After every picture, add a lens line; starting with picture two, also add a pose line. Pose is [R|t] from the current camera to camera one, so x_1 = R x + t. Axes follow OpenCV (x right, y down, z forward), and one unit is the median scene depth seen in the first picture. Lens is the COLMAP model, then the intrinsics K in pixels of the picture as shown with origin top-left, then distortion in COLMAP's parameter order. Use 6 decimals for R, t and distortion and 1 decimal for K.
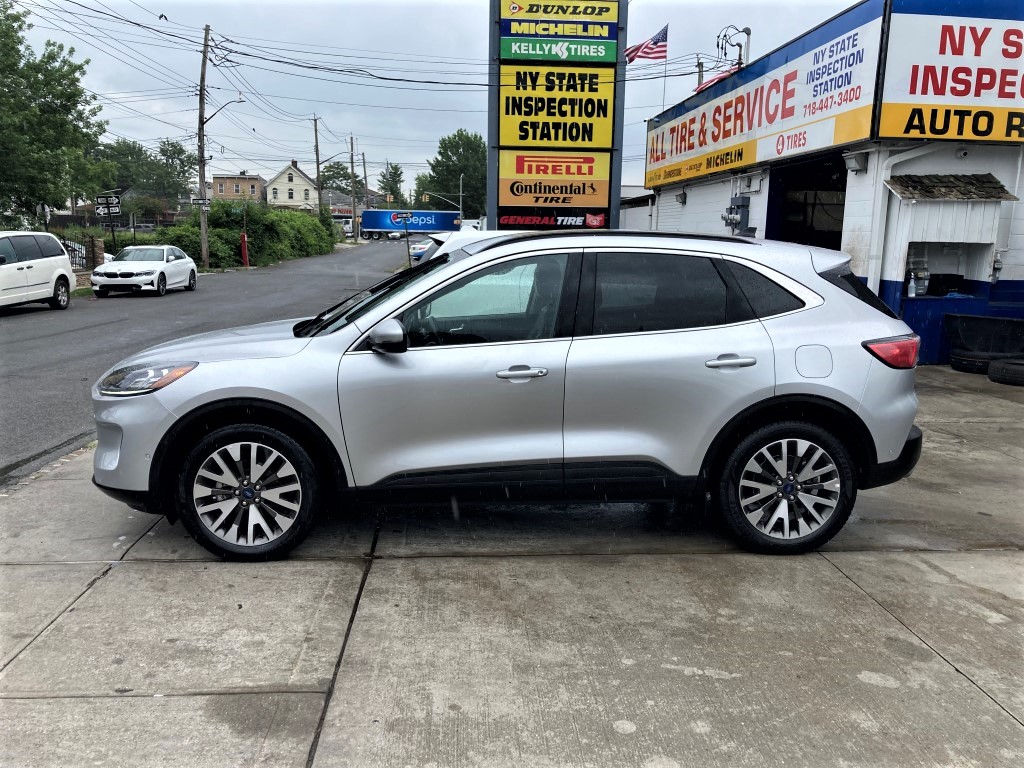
lens RADIAL K [[836.6, 0, 505.5], [0, 836.6, 380.9], [0, 0, 1]] dist [0.008363, -0.002181]
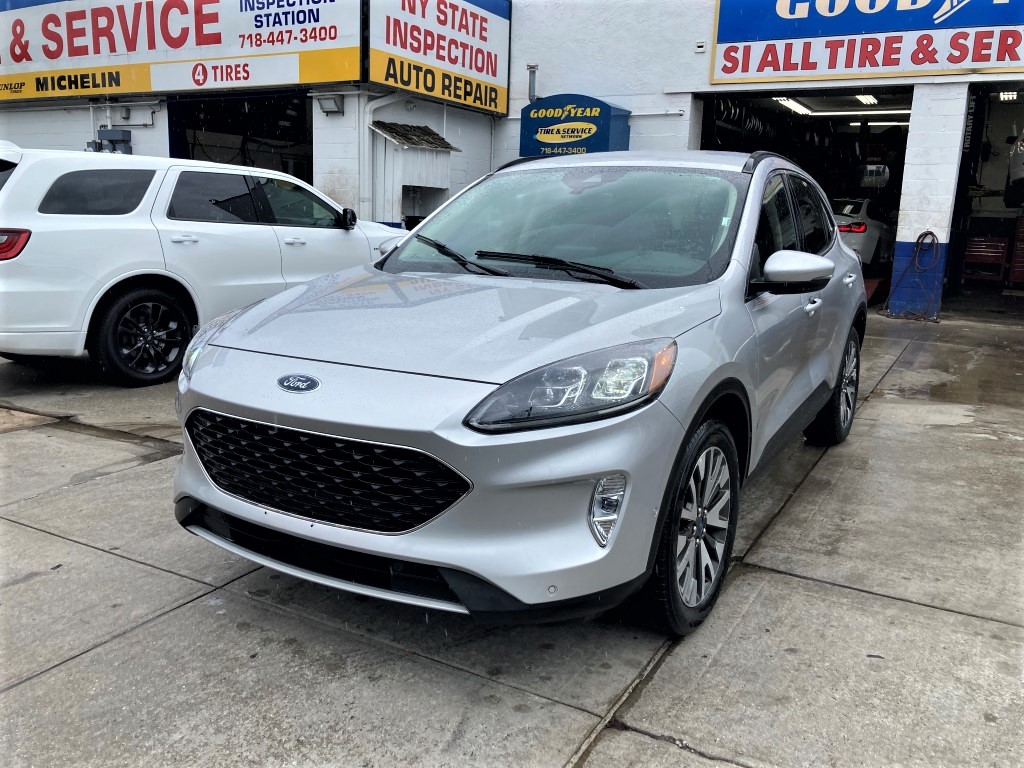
lens RADIAL K [[844.3, 0, 512.7], [0, 844.3, 368.1], [0, 0, 1]] dist [0.008290, 0.004587]
pose [[0.555614, -0.153789, 0.817094, -0.862538], [0.122645, 0.987154, 0.102400, -0.070512], [-0.822345, 0.043318, 0.567338, 0.691976]]
